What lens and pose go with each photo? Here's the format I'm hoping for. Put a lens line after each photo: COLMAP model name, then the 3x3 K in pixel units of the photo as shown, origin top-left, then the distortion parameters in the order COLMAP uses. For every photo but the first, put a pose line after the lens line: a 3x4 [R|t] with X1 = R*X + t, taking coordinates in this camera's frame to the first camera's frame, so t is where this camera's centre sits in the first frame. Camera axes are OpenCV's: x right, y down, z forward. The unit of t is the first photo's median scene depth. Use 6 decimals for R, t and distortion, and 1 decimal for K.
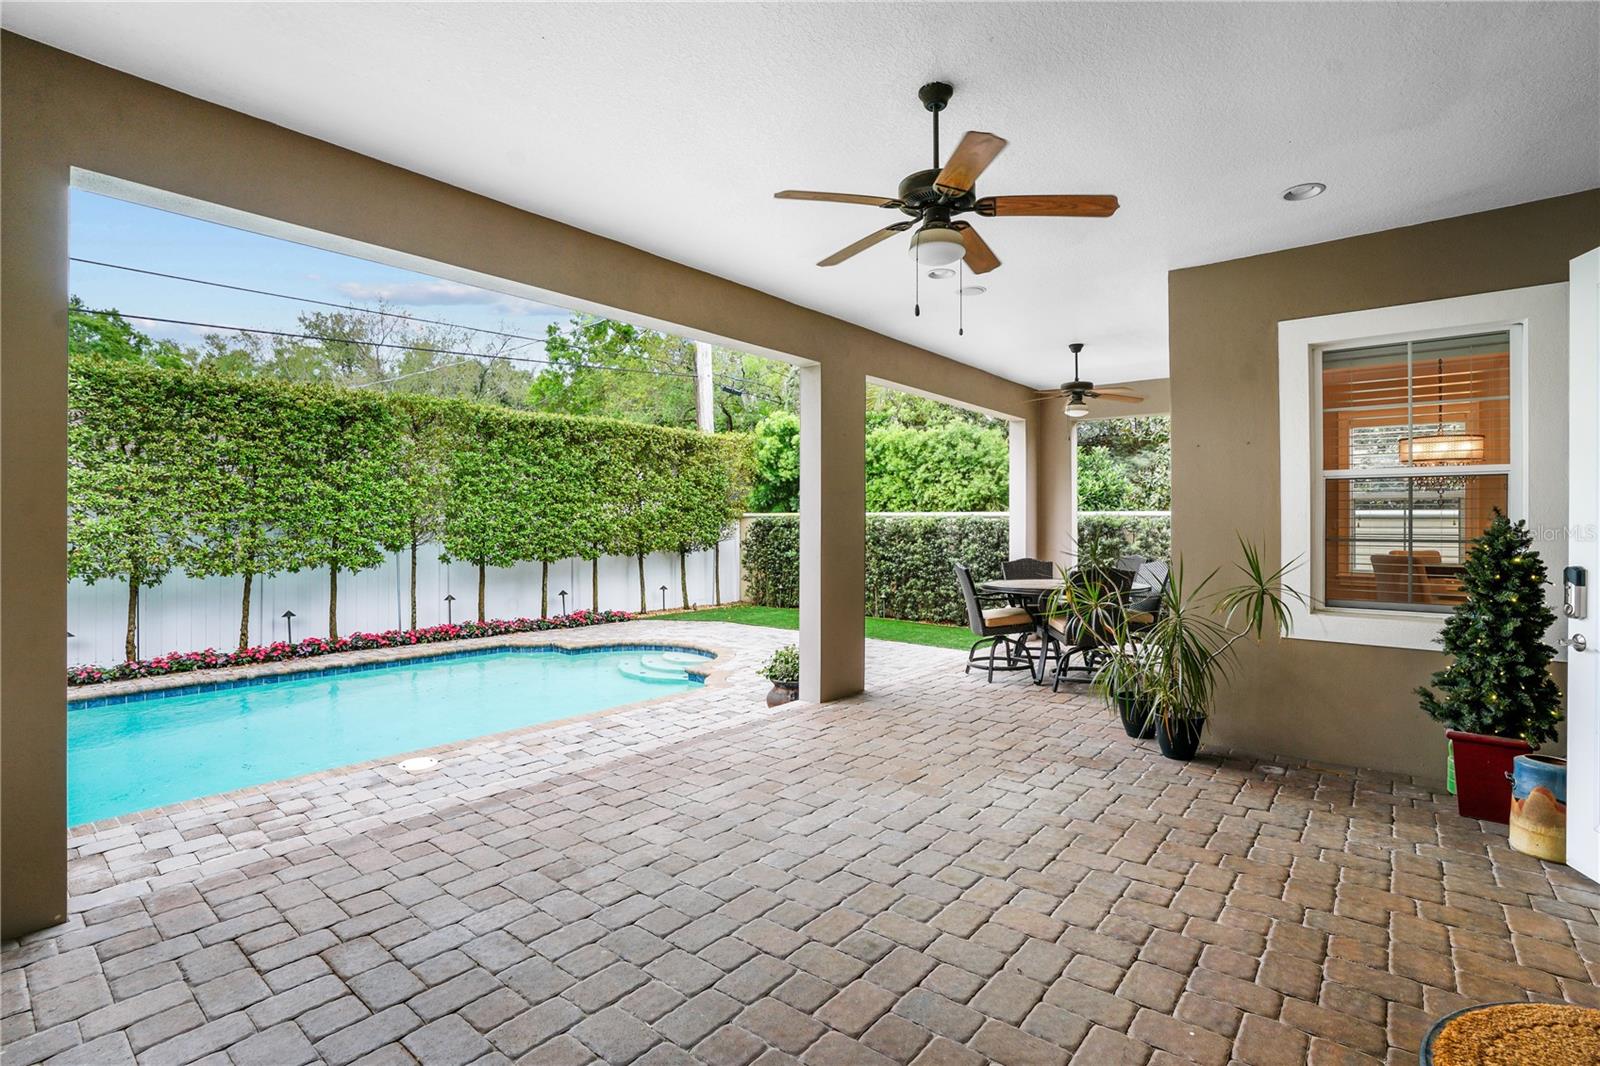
lens RADIAL K [[801.3, 0, 796.9], [0, 801.3, 528.5], [0, 0, 1]] dist [-0.028856, -0.000974]
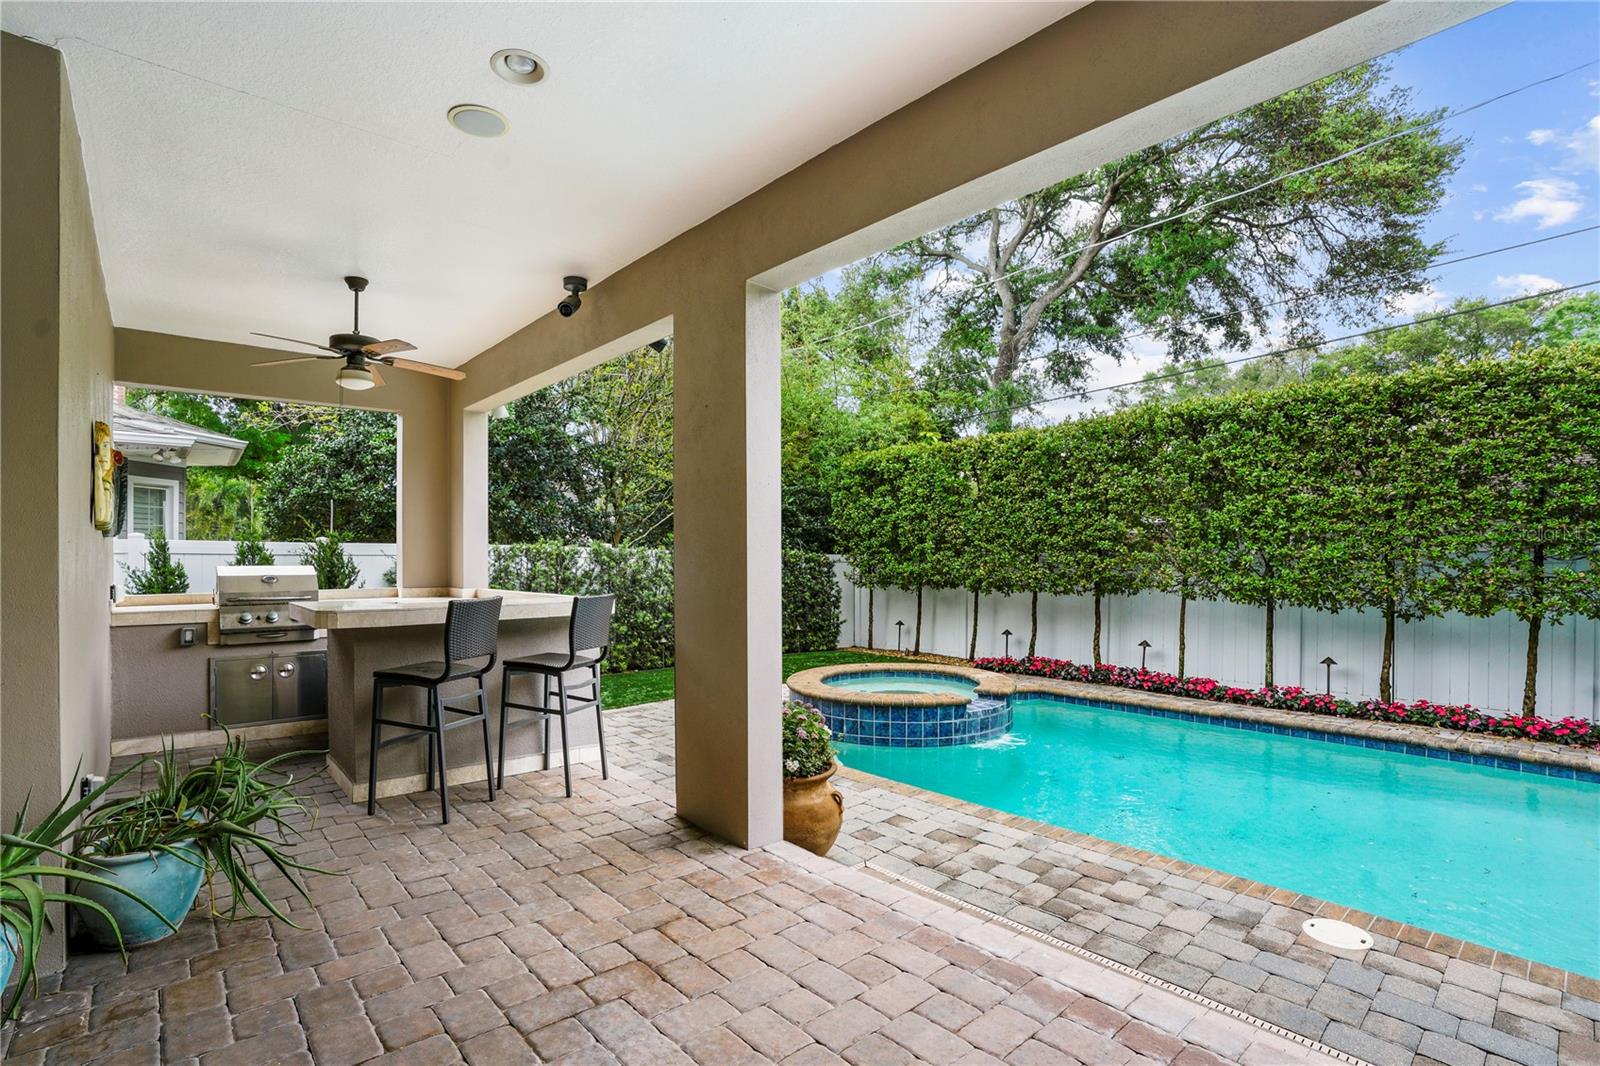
lens RADIAL K [[756.7, 0, 795.6], [0, 756.7, 548.4], [0, 0, 1]] dist [-0.019946, 0.005425]
pose [[-0.166686, -0.004929, -0.985998, 0.162159], [0.000611, 0.999987, -0.005102, -0.005087], [0.986010, -0.001453, -0.166681, 0.621225]]
